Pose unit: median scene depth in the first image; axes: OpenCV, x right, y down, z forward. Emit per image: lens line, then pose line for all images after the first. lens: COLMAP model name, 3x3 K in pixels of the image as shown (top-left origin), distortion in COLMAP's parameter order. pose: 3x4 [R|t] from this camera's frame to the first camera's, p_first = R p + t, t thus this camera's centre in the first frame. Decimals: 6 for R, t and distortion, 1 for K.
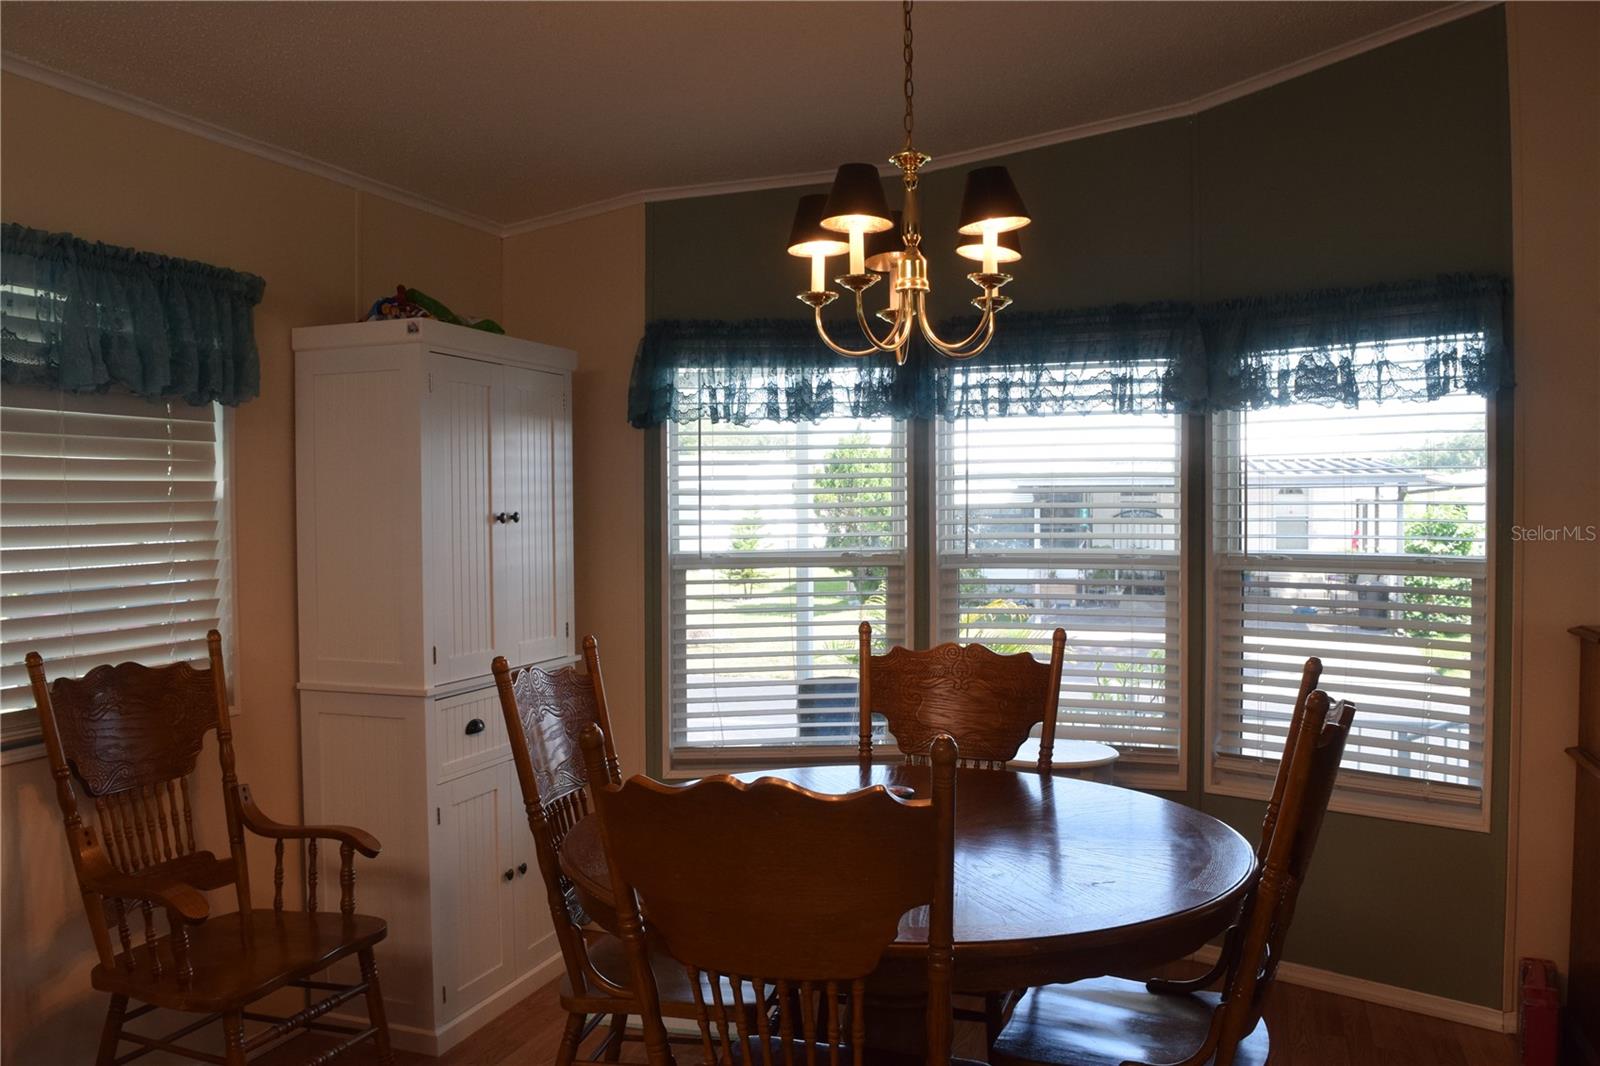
lens RADIAL K [[1251.9, 0, 800.0], [0, 1251.9, 533.0], [0, 0, 1]] dist [-0.098202, 0.027224]
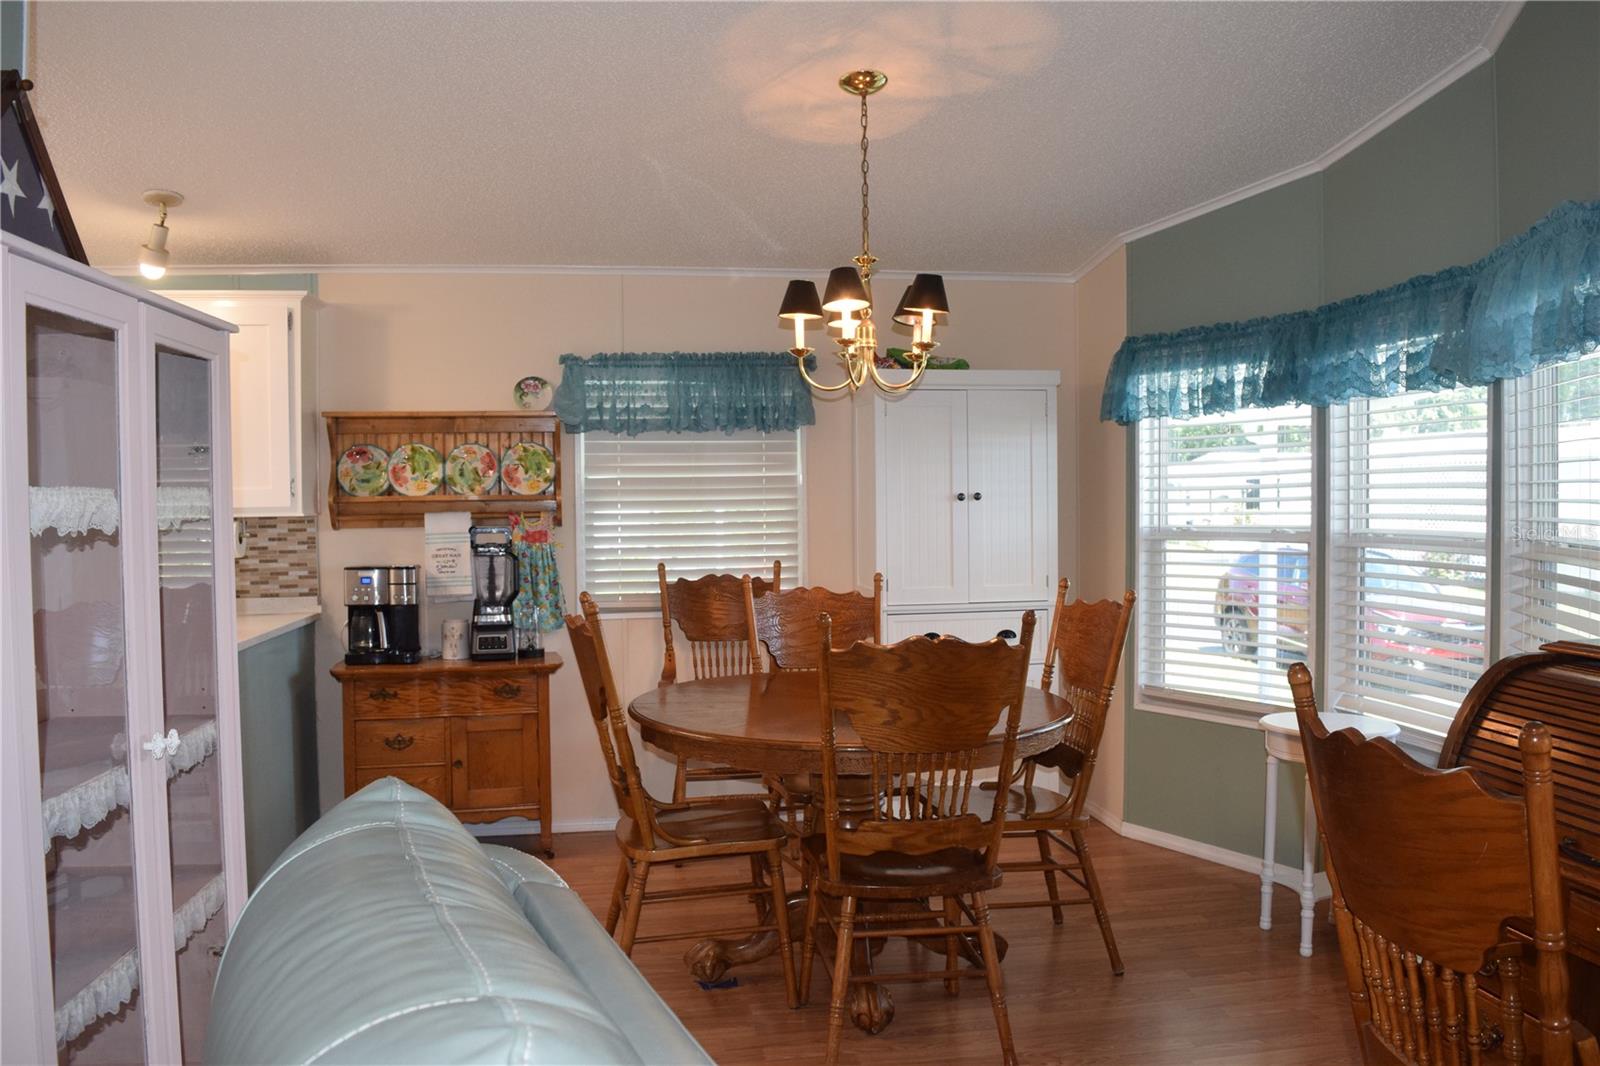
lens RADIAL K [[1251.9, 0, 800.0], [0, 1251.9, 533.0], [0, 0, 1]] dist [-0.098202, 0.027224]
pose [[0.488404, 0.026412, -0.872218, 0.917732], [-0.010320, 0.999647, 0.024492, -0.003639], [0.872557, -0.002960, 0.488504, 0.129041]]
